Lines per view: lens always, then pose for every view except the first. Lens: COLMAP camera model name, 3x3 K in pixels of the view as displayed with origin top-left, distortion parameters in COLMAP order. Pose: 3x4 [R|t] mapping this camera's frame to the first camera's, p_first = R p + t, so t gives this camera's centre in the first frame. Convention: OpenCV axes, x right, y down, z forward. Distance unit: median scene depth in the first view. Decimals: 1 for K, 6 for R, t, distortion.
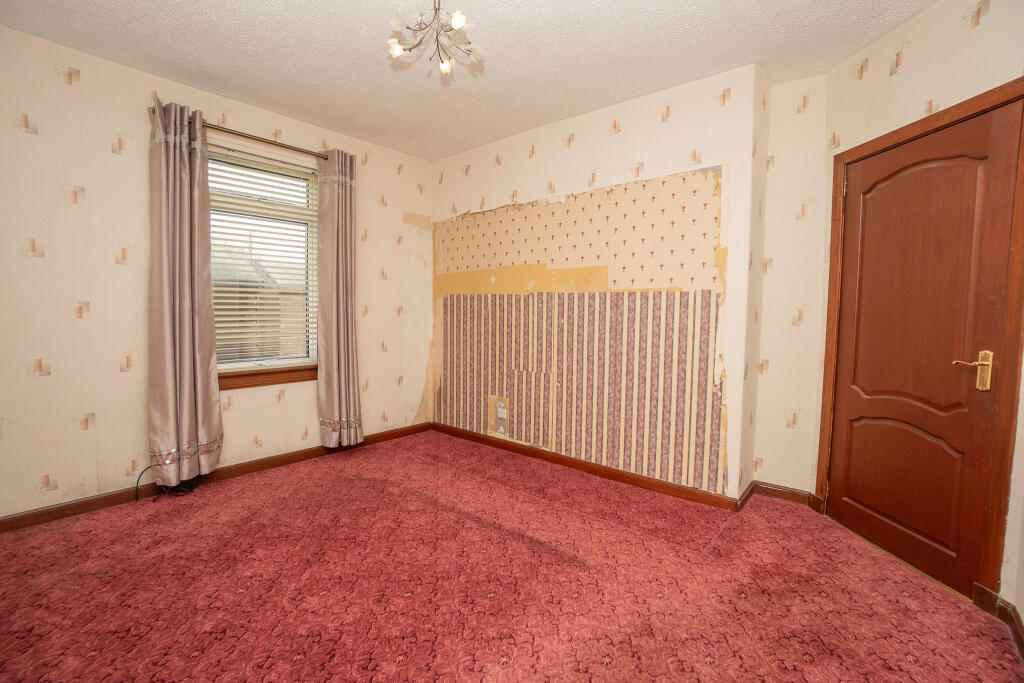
lens RADIAL K [[462.8, 0, 515.0], [0, 462.8, 338.2], [0, 0, 1]] dist [-0.022247, 0.008369]
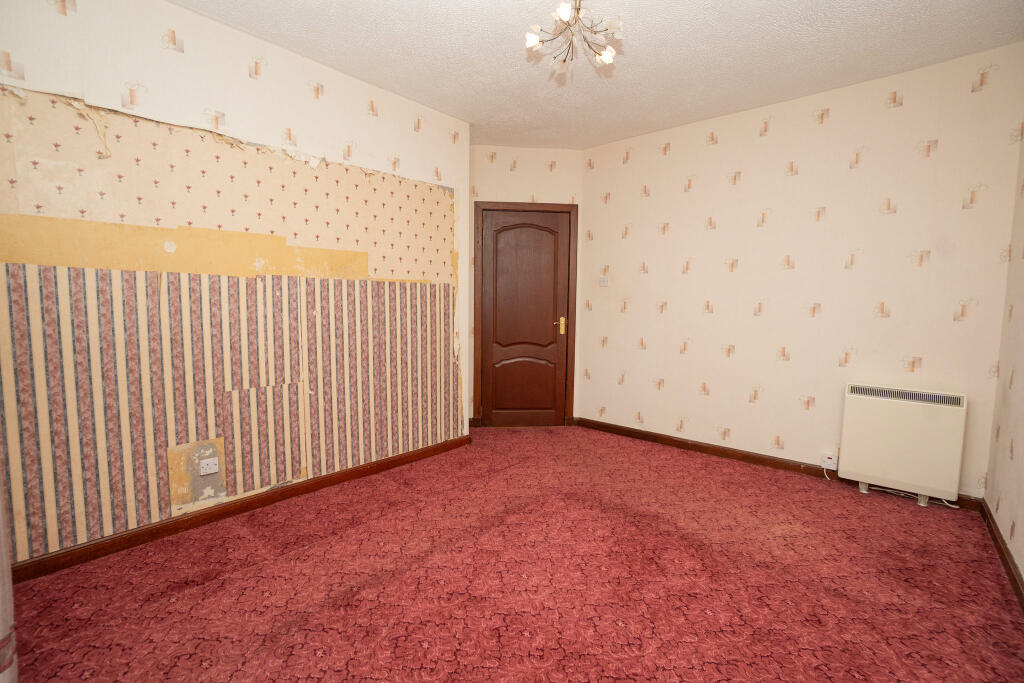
lens RADIAL K [[462.8, 0, 504.4], [0, 462.8, 342.3], [0, 0, 1]] dist [-0.022247, 0.008369]
pose [[0.027286, -0.090678, 0.995506, -0.694508], [0.062531, 0.994082, 0.088834, -0.037346], [-0.997670, 0.059826, 0.032794, 0.646238]]
